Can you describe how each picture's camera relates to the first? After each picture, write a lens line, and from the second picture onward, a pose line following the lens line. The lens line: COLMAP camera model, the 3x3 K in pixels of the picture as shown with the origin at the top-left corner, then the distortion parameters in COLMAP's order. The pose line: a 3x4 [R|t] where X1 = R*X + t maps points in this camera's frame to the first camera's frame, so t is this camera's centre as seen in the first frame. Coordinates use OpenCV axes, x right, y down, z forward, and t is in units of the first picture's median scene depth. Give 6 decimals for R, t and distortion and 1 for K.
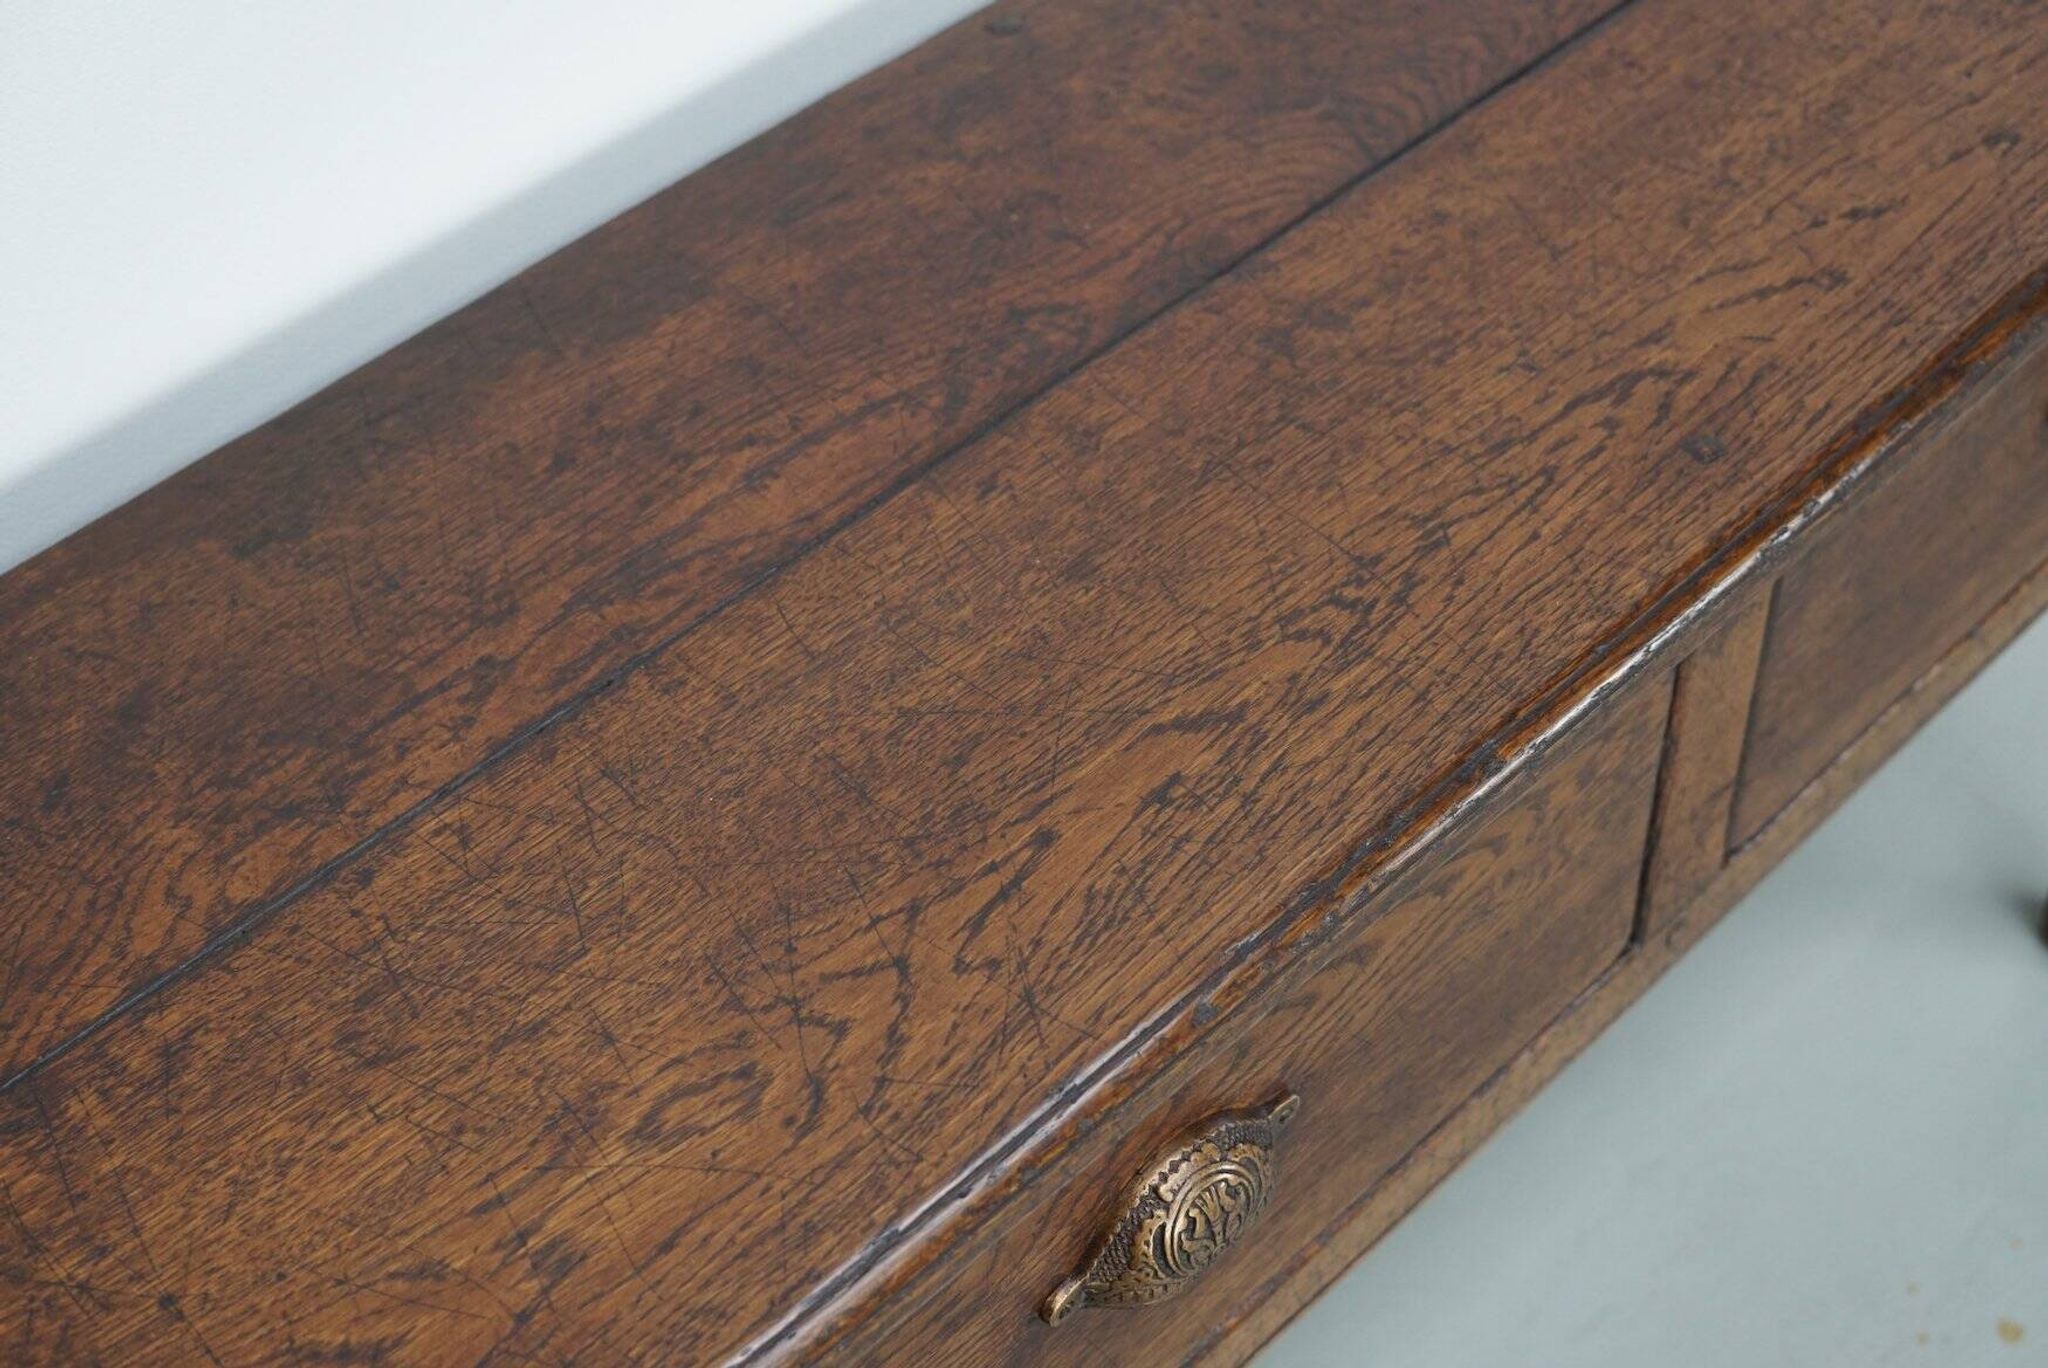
lens RADIAL K [[2657.5, 0, 1024.0], [0, 2657.5, 684.0], [0, 0, 1]] dist [-0.151053, 0.317653]
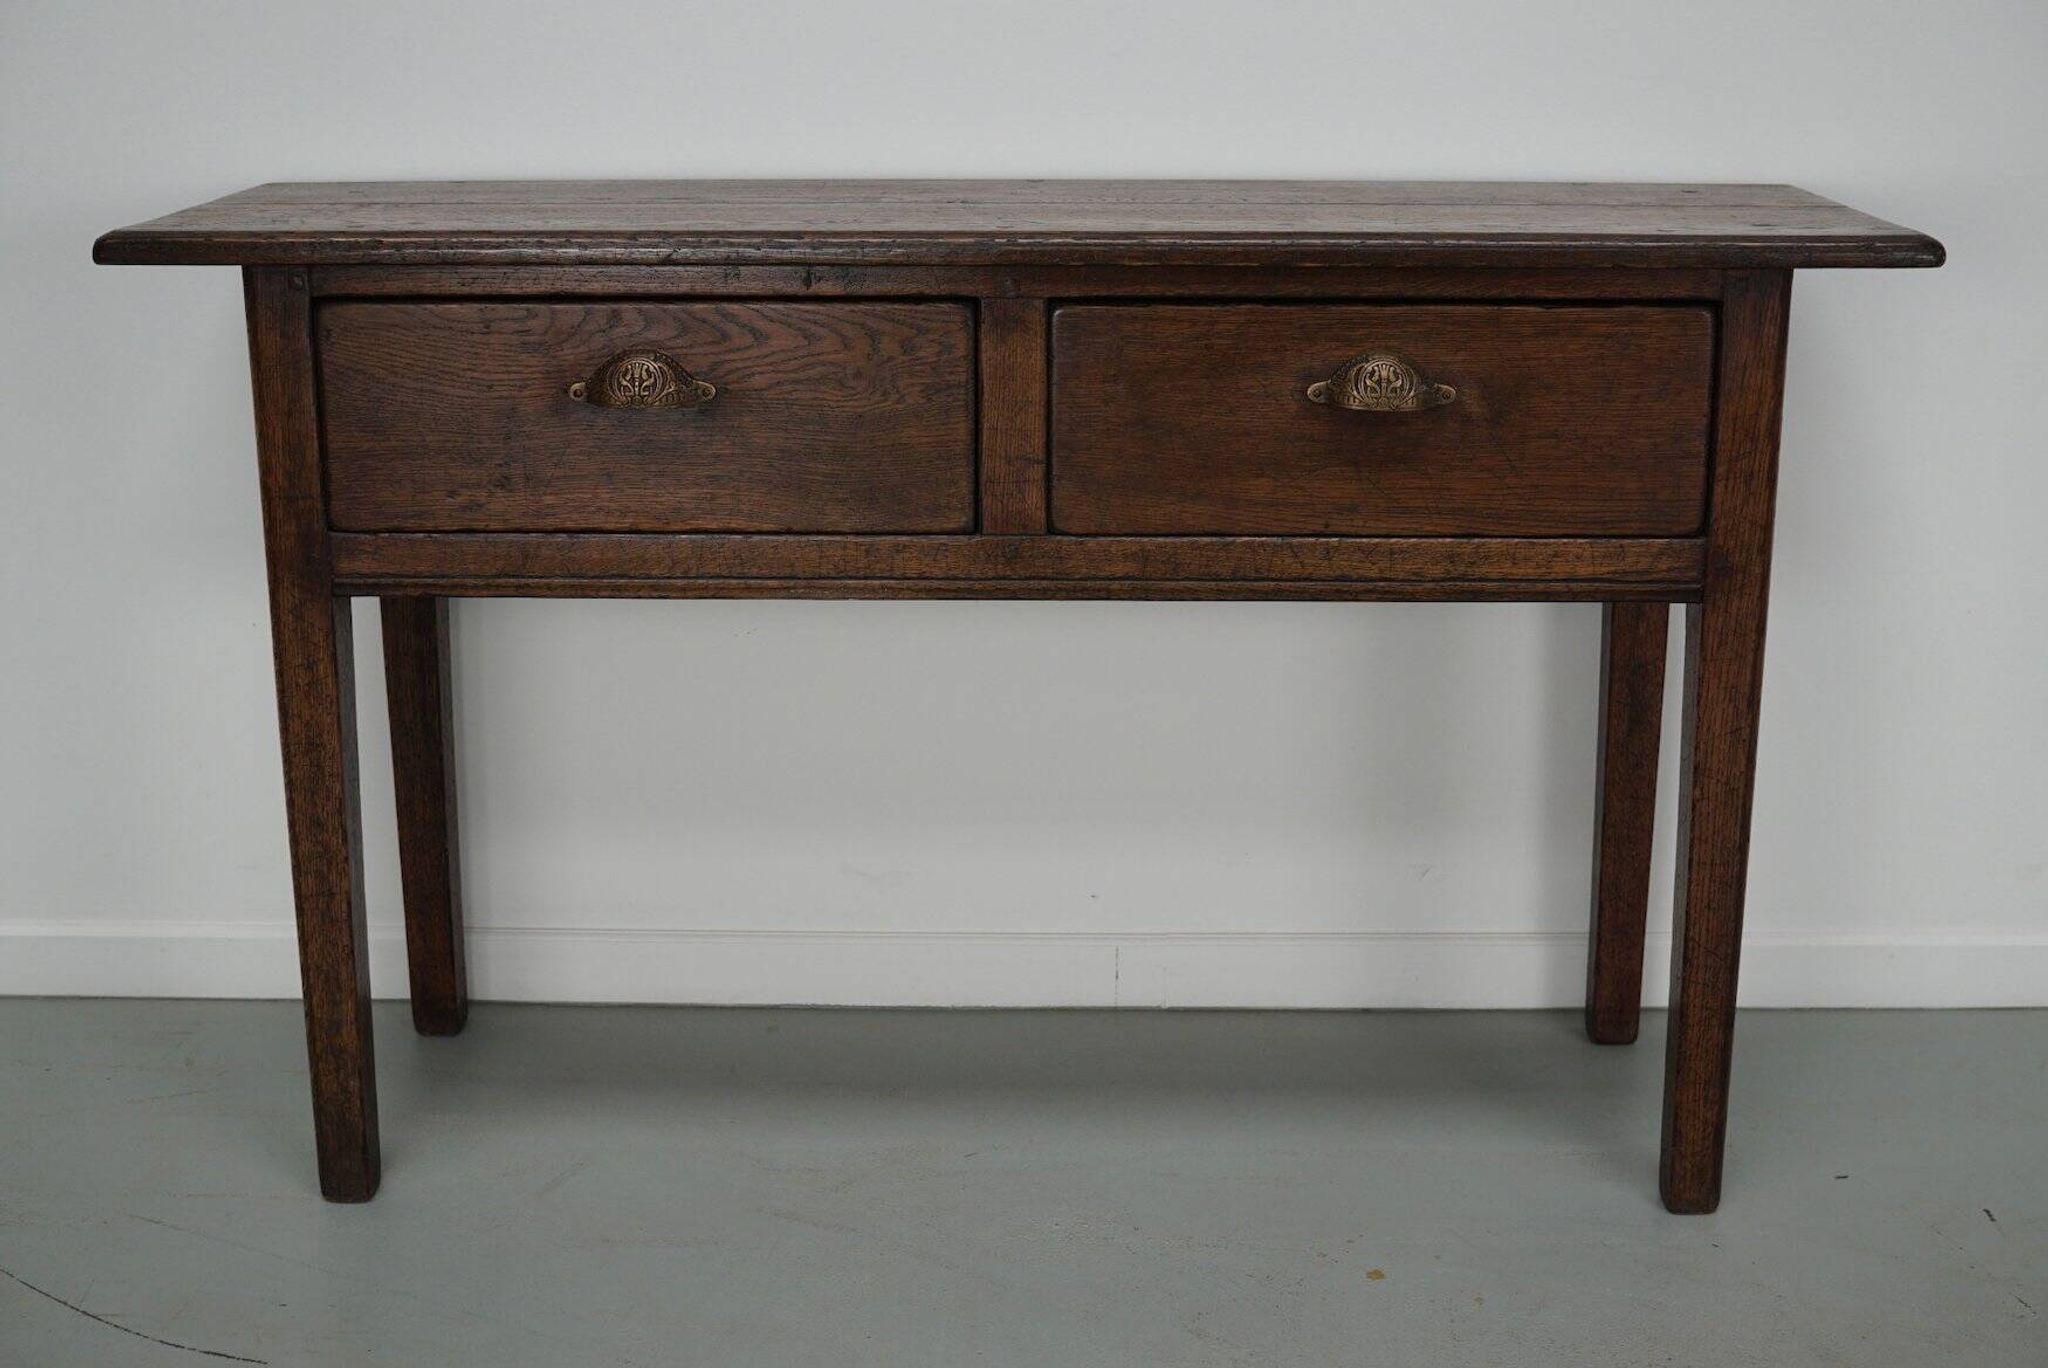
lens RADIAL K [[2657.5, 0, 1024.0], [0, 2657.5, 684.0], [0, 0, 1]] dist [-0.151053, 0.317653]
pose [[0.712121, 0.255143, -0.654053, 2.101572], [-0.544762, 0.788478, -0.285545, 0.976431], [0.442852, 0.559646, 0.700484, -0.424259]]
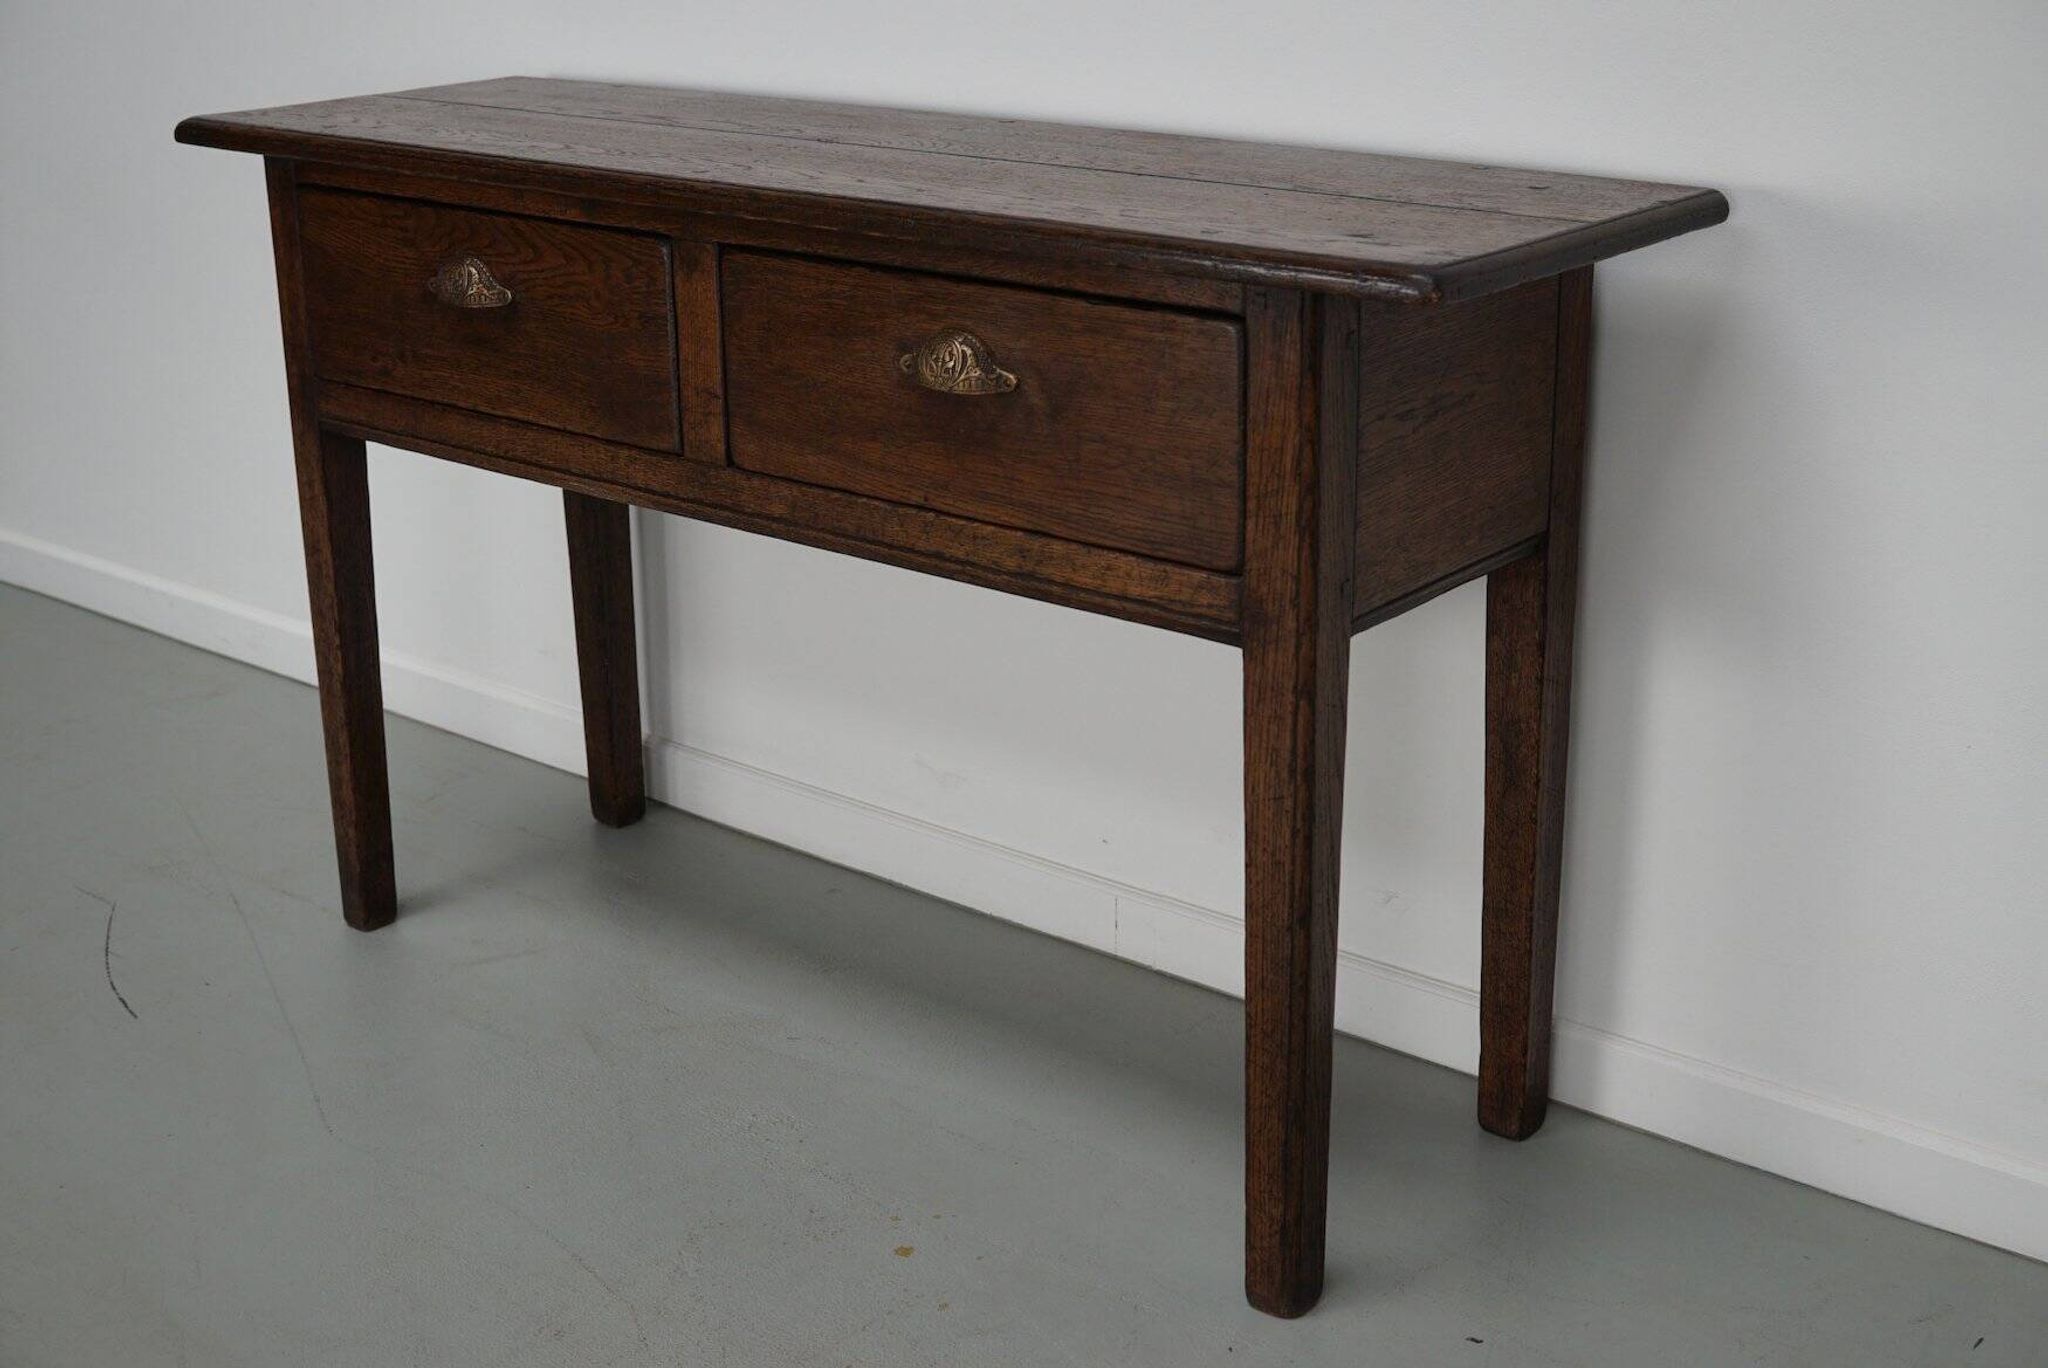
lens RADIAL K [[2657.5, 0, 1024.0], [0, 2657.5, 684.0], [0, 0, 1]] dist [-0.151053, 0.317653]
pose [[0.120924, 0.387456, -0.913923, 3.008638], [-0.723787, 0.664497, 0.185946, -0.493662], [0.679345, 0.639000, 0.360789, 0.706781]]
